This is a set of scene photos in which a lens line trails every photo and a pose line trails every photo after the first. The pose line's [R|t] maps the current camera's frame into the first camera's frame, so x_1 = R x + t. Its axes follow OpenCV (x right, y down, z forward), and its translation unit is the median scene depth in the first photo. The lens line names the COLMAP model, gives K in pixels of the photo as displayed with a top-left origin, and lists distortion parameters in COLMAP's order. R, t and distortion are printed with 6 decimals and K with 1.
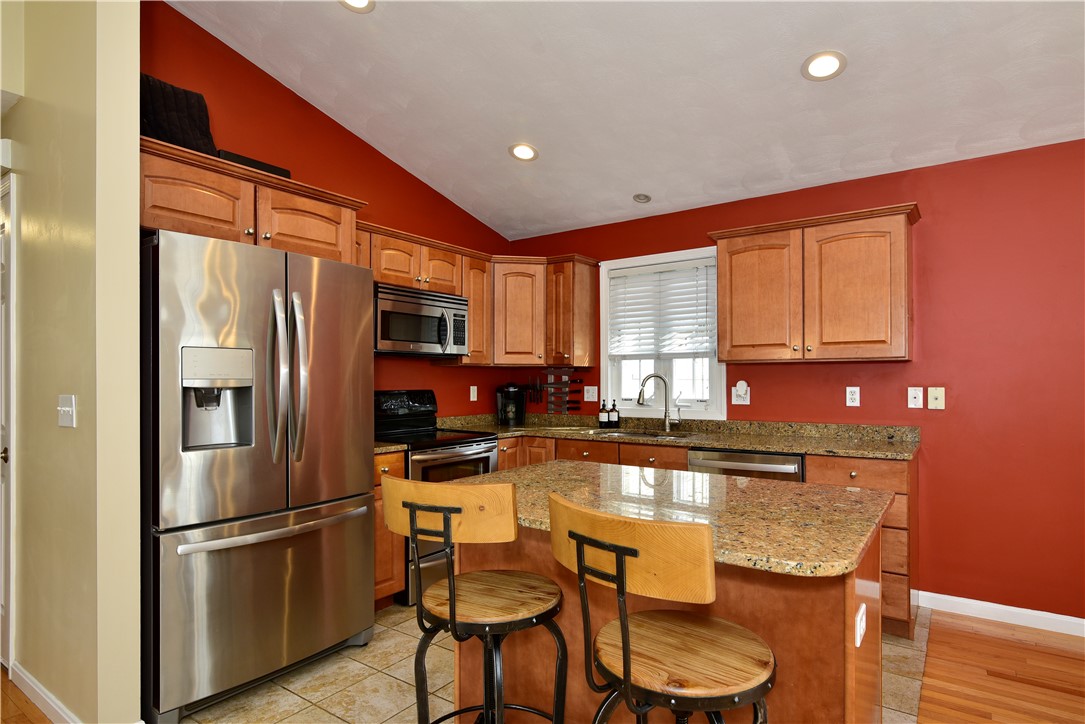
lens RADIAL K [[589.9, 0, 538.1], [0, 589.9, 376.6], [0, 0, 1]] dist [-0.000706, 0.000063]
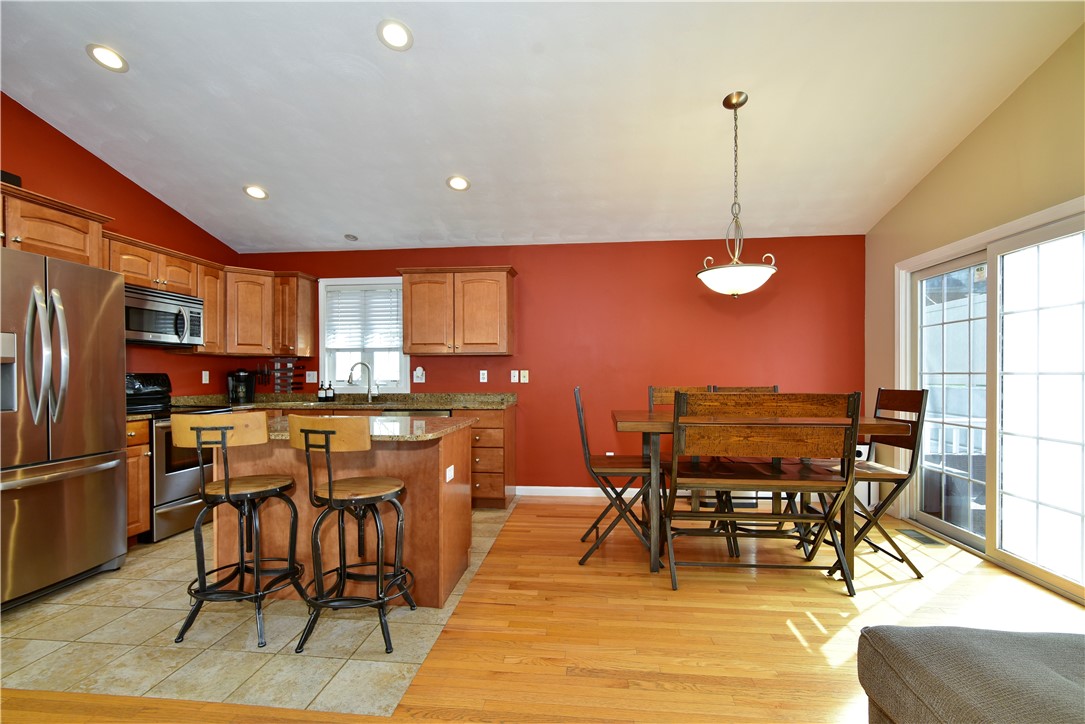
lens RADIAL K [[496.5, 0, 538.9], [0, 496.5, 376.4], [0, 0, 1]] dist [-0.001781, 0.000116]
pose [[0.868101, -0.001964, 0.496384, -0.025106], [-0.003134, 0.999951, 0.009438, 0.018289], [-0.496378, -0.009749, 0.868052, -0.268243]]
